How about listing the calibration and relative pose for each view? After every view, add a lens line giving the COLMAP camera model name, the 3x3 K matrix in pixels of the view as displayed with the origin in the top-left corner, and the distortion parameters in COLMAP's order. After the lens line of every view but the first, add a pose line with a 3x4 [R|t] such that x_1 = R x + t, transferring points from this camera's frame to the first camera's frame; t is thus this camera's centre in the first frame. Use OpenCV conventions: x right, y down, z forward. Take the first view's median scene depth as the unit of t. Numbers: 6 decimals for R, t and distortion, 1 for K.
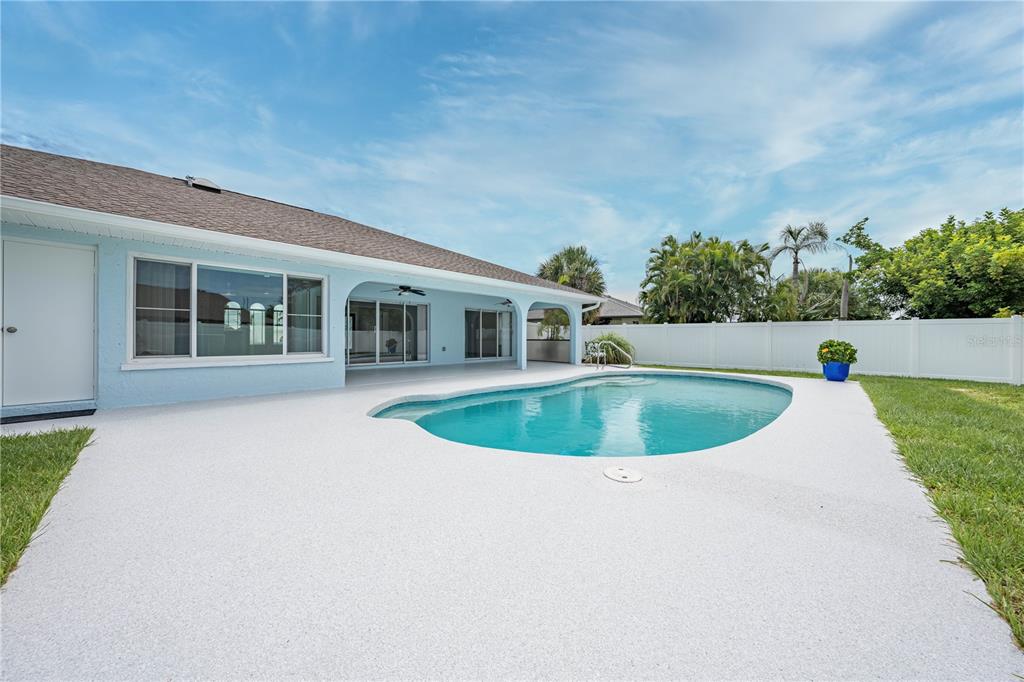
lens RADIAL K [[353.4, 0, 513.1], [0, 353.4, 334.6], [0, 0, 1]] dist [-0.006354, 0.001395]
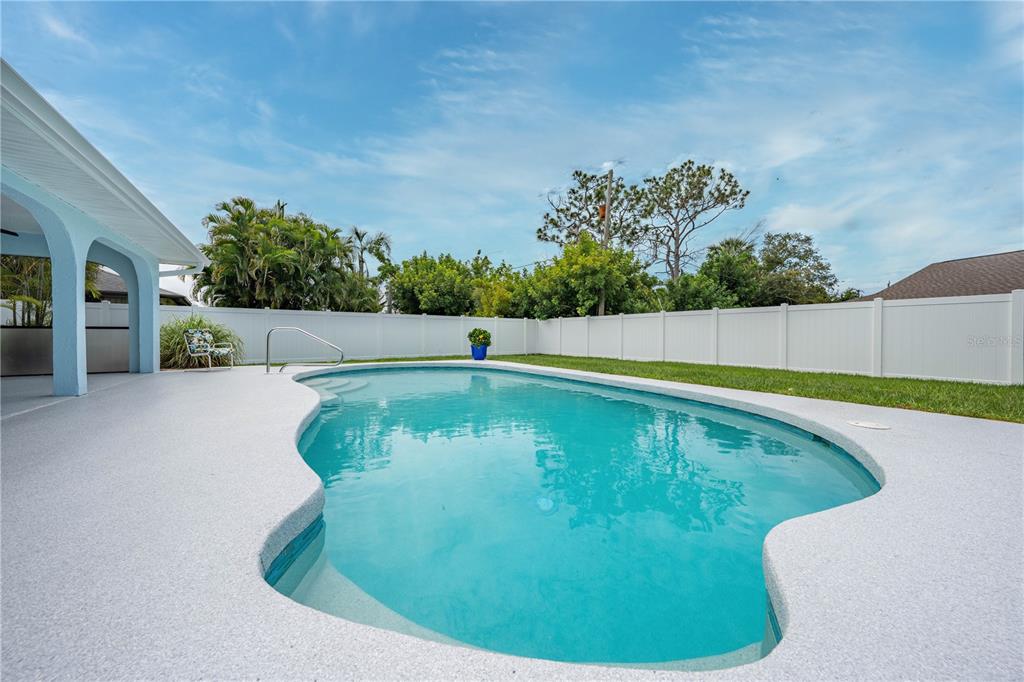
lens RADIAL K [[353.4, 0, 513.1], [0, 353.4, 334.8], [0, 0, 1]] dist [-0.006354, 0.001395]
pose [[0.260726, -0.004193, 0.965404, -0.166004], [-0.010538, 0.999919, 0.007189, 0.014582], [-0.965355, -0.012048, 0.260661, 0.284214]]
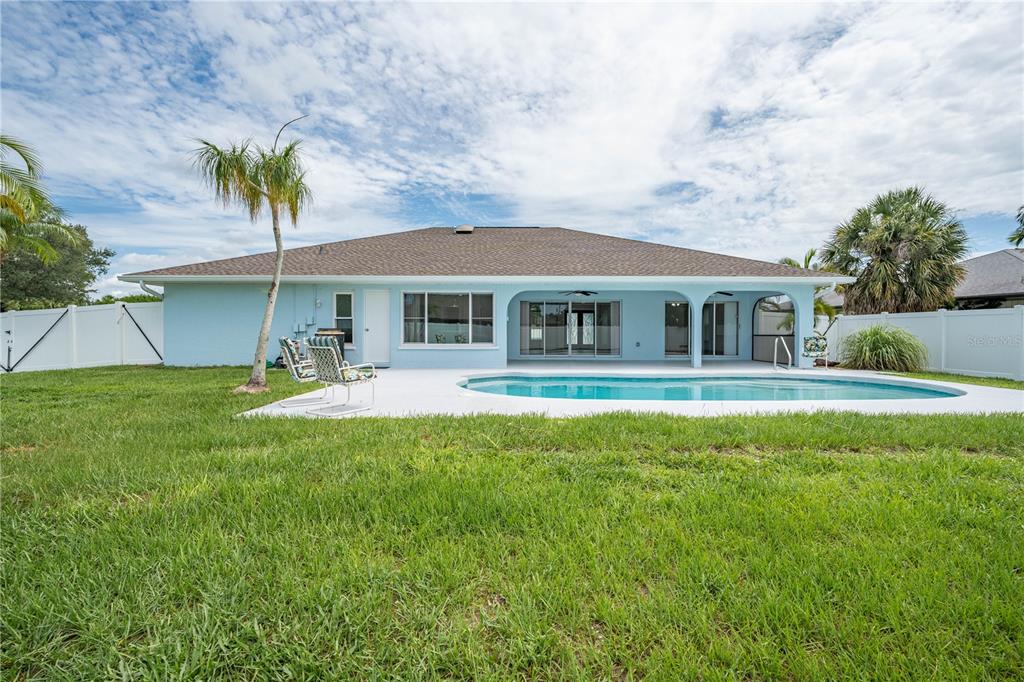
lens RADIAL K [[461.1, 0, 508.0], [0, 461.1, 338.4], [0, 0, 1]] dist [0.004907, 0.002832]
pose [[0.690426, 0.004517, -0.723389, 0.415820], [0.007986, 0.999872, 0.013865, 0.002472], [0.723359, -0.015350, 0.690302, -0.130952]]
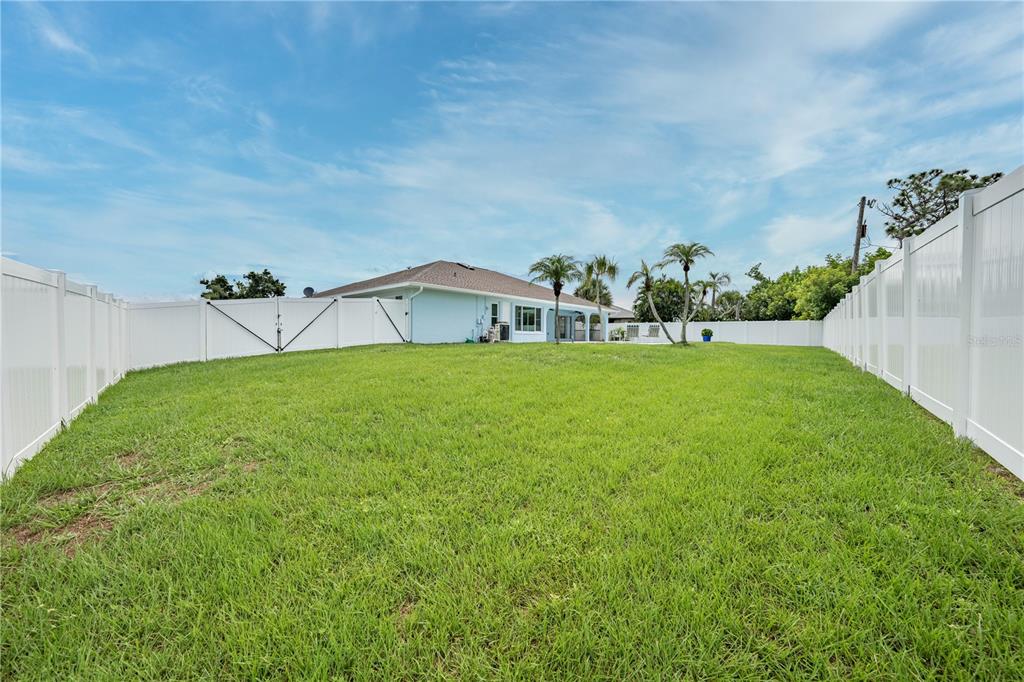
lens RADIAL K [[353.4, 0, 506.9], [0, 353.4, 341.7], [0, 0, 1]] dist [-0.006354, 0.001395]
pose [[0.999686, 0.001256, 0.025026, -0.432365], [-0.001888, 0.999680, 0.025243, 0.031398], [-0.024986, -0.025282, 0.999368, -1.037578]]
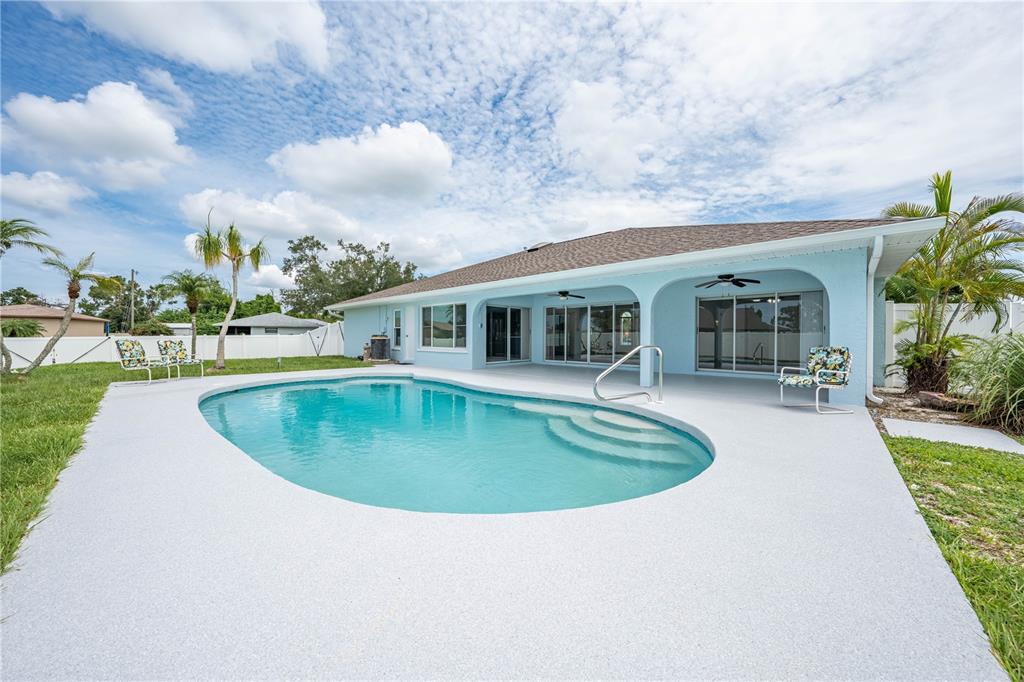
lens RADIAL K [[353.4, 0, 514.3], [0, 353.4, 337.7], [0, 0, 1]] dist [-0.006354, 0.001395]
pose [[0.036262, 0.000446, -0.999342, 0.524964], [0.007724, 0.999970, 0.000726, 0.002467], [0.999312, -0.007745, 0.036257, 0.541488]]
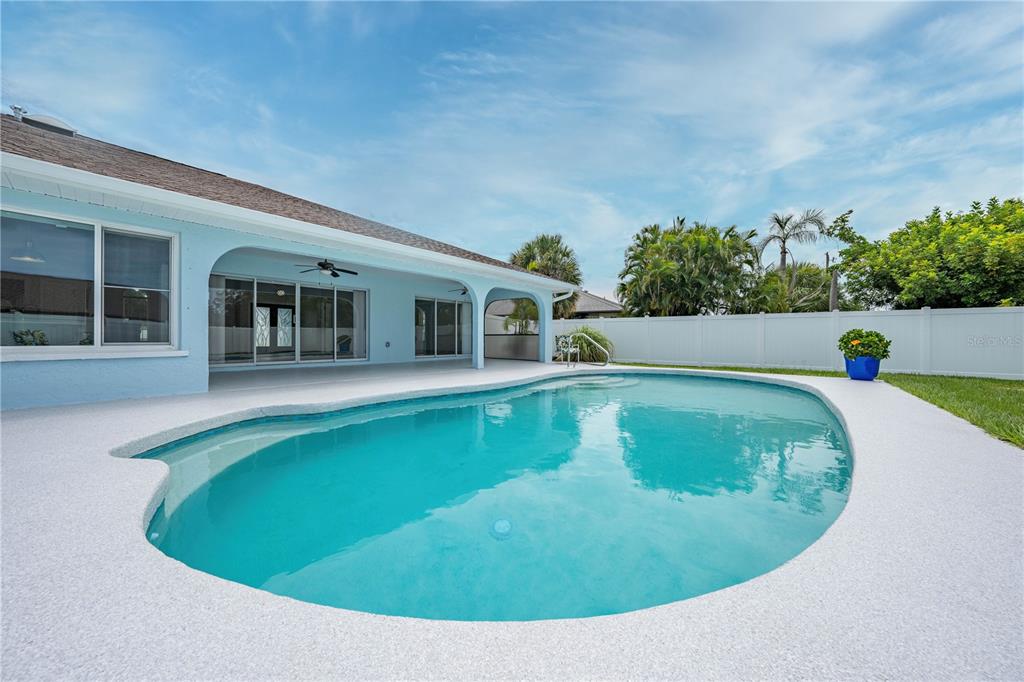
lens RADIAL K [[353.4, 0, 512.9], [0, 353.4, 339.2], [0, 0, 1]] dist [-0.006354, 0.001395]
pose [[0.998437, -0.000681, 0.055888, 0.043901], [0.000073, 0.999941, 0.010878, 0.015704], [-0.055892, -0.010857, 0.998378, 0.125860]]
